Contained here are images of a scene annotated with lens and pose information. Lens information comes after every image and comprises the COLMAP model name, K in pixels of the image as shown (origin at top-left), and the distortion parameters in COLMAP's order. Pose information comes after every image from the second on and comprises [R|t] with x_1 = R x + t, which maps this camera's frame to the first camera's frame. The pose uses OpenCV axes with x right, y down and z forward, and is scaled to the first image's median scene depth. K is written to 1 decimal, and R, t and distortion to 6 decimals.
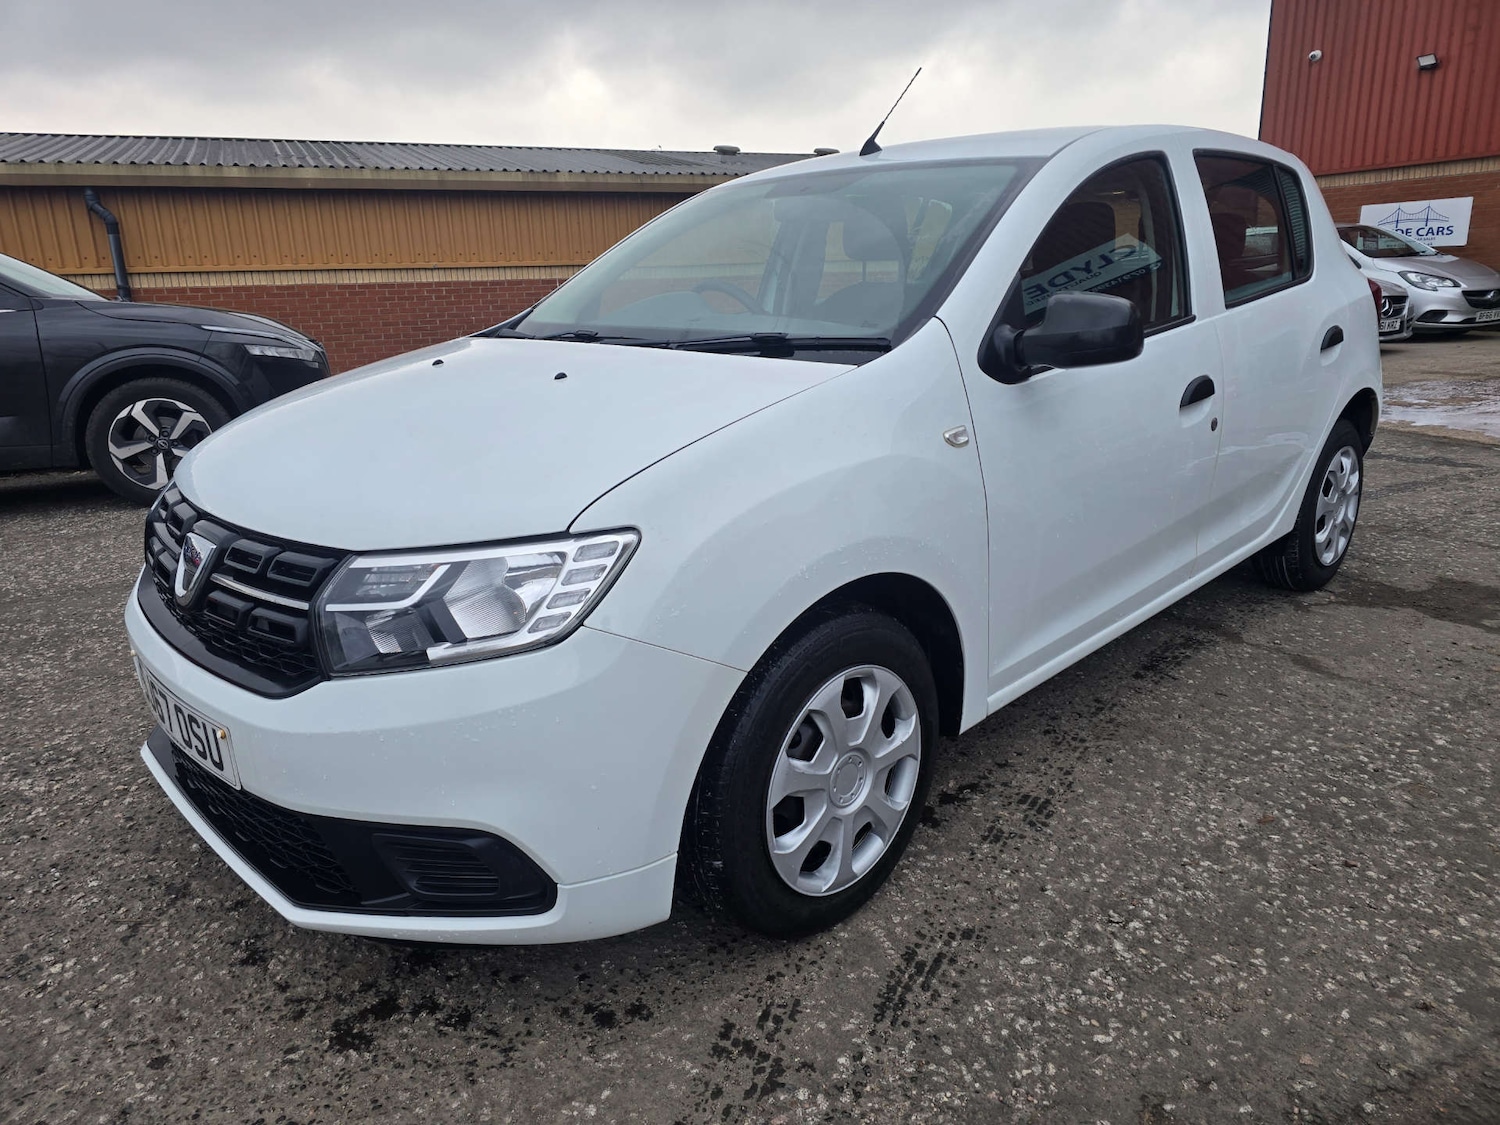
lens RADIAL K [[995.0, 0, 746.1], [0, 995.0, 561.9], [0, 0, 1]] dist [0.060380, -0.049518]
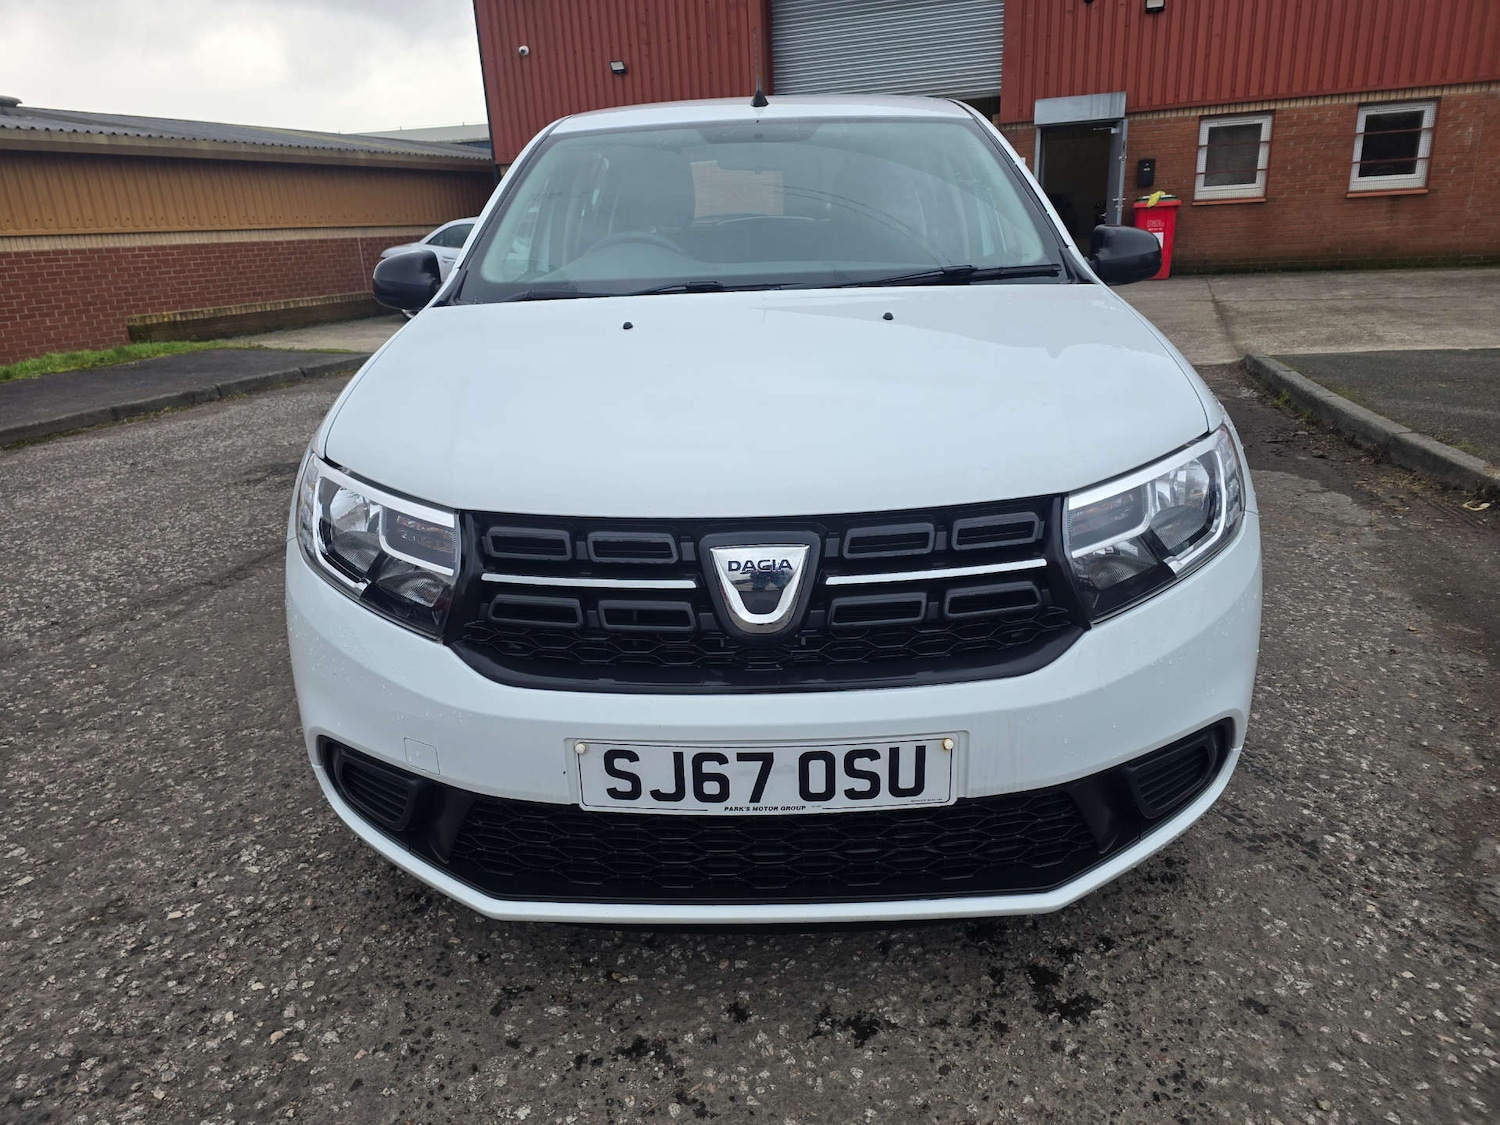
lens RADIAL K [[1004.6, 0, 749.2], [0, 1004.6, 543.1], [0, 0, 1]] dist [0.055790, -0.047622]
pose [[0.712492, -0.215607, 0.667734, -0.924880], [0.216251, 0.972773, 0.083355, -0.080537], [-0.667525, 0.085008, 0.739719, 0.365056]]
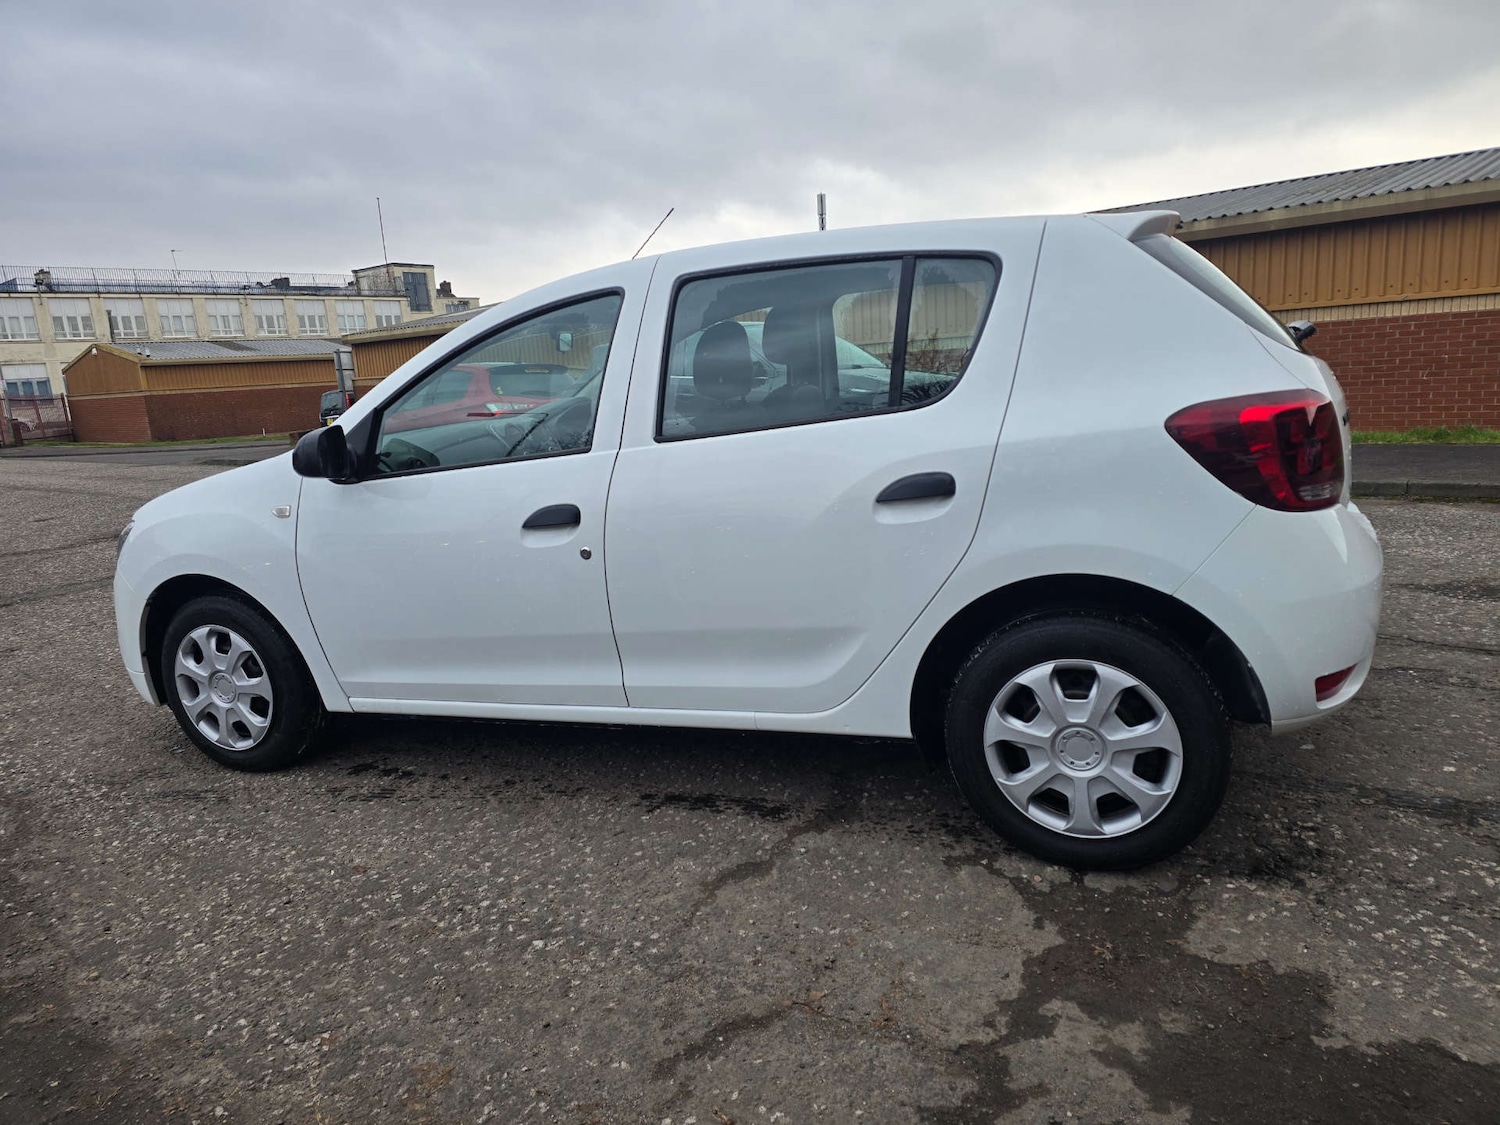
lens RADIAL K [[993.4, 0, 756.5], [0, 993.4, 570.5], [0, 0, 1]] dist [0.059499, -0.048733]
pose [[0.406262, 0.192217, -0.893311, 1.820399], [-0.199816, 0.972652, 0.118416, -0.346980], [0.891642, 0.130390, 0.433559, 0.912557]]
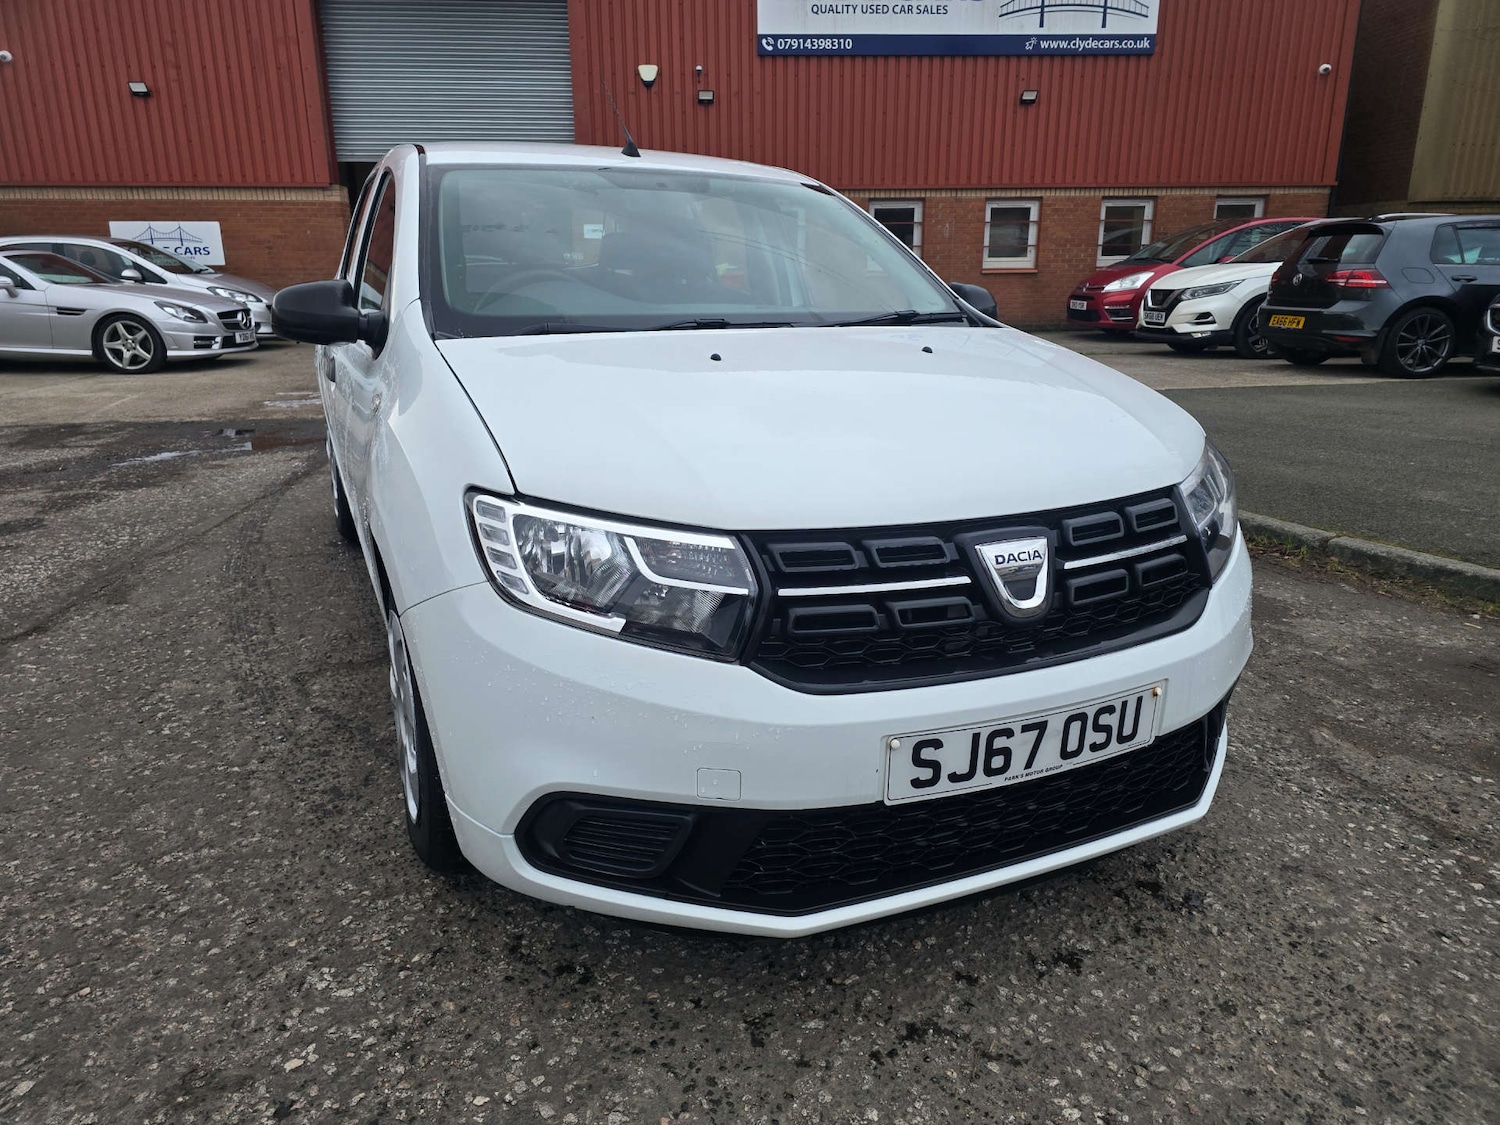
lens RADIAL K [[998.9, 0, 750.3], [0, 998.9, 548.6], [0, 0, 1]] dist [0.059392, -0.050261]
pose [[0.334016, -0.224810, 0.915365, -1.237216], [0.253477, 0.956789, 0.142490, -0.174633], [-0.907845, 0.184431, 0.376567, 0.755848]]
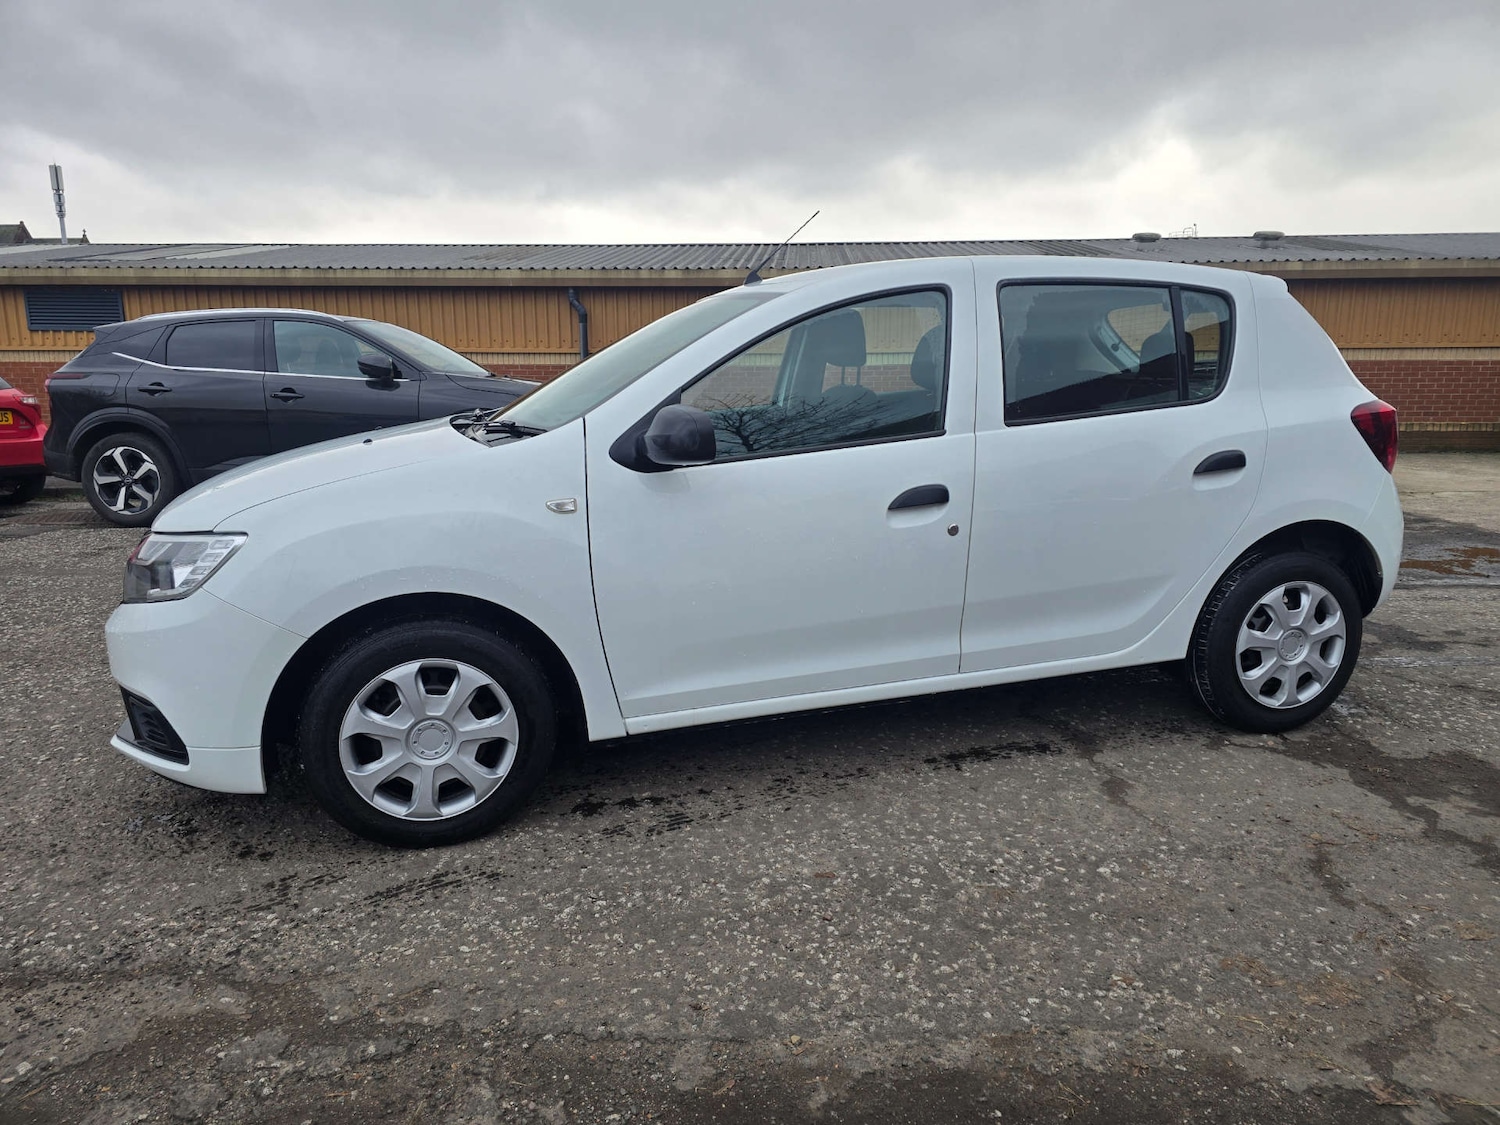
lens RADIAL K [[993.4, 0, 756.5], [0, 993.4, 570.5], [0, 0, 1]] dist [0.059499, -0.048733]
pose [[0.886699, 0.122145, -0.445921, 0.961815], [-0.151296, 0.988027, -0.030209, -0.036450], [0.436892, 0.094253, 0.894562, -0.062252]]
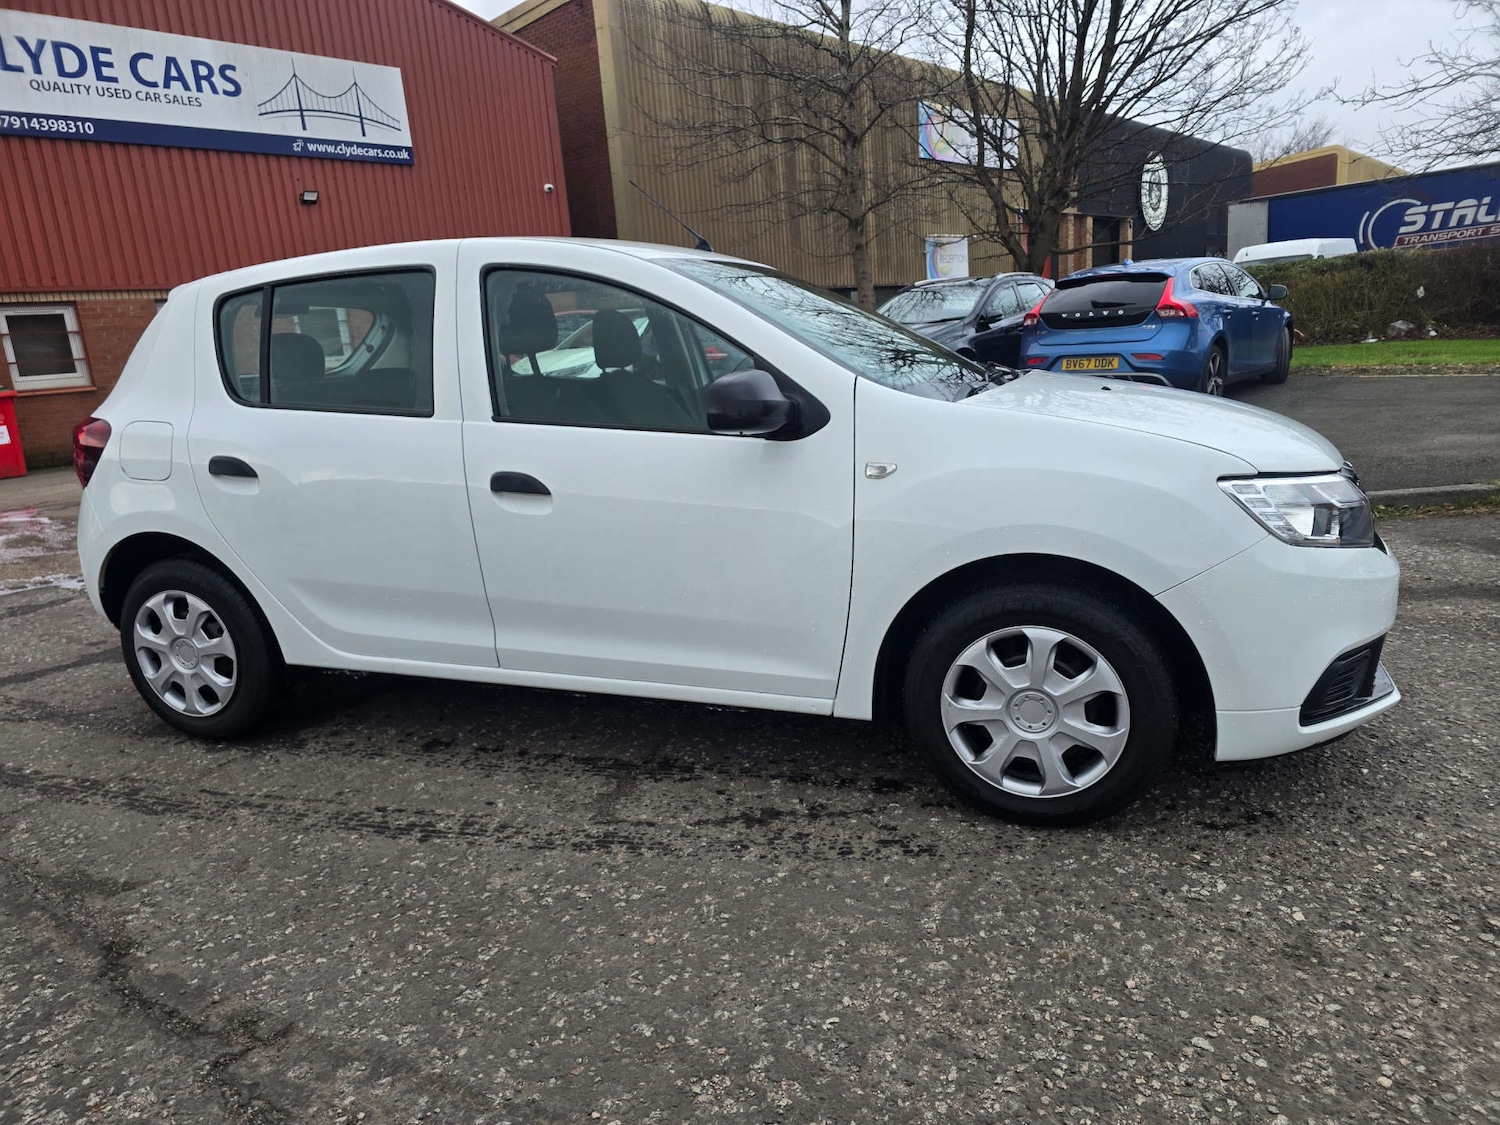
lens RADIAL K [[993.4, 0, 756.5], [0, 993.4, 570.5], [0, 0, 1]] dist [0.059499, -0.048733]
pose [[-0.434275, -0.148734, 0.888416, -1.343636], [0.330450, 0.891207, 0.310731, -0.568526], [-0.837979, 0.428520, -0.337880, 2.036358]]
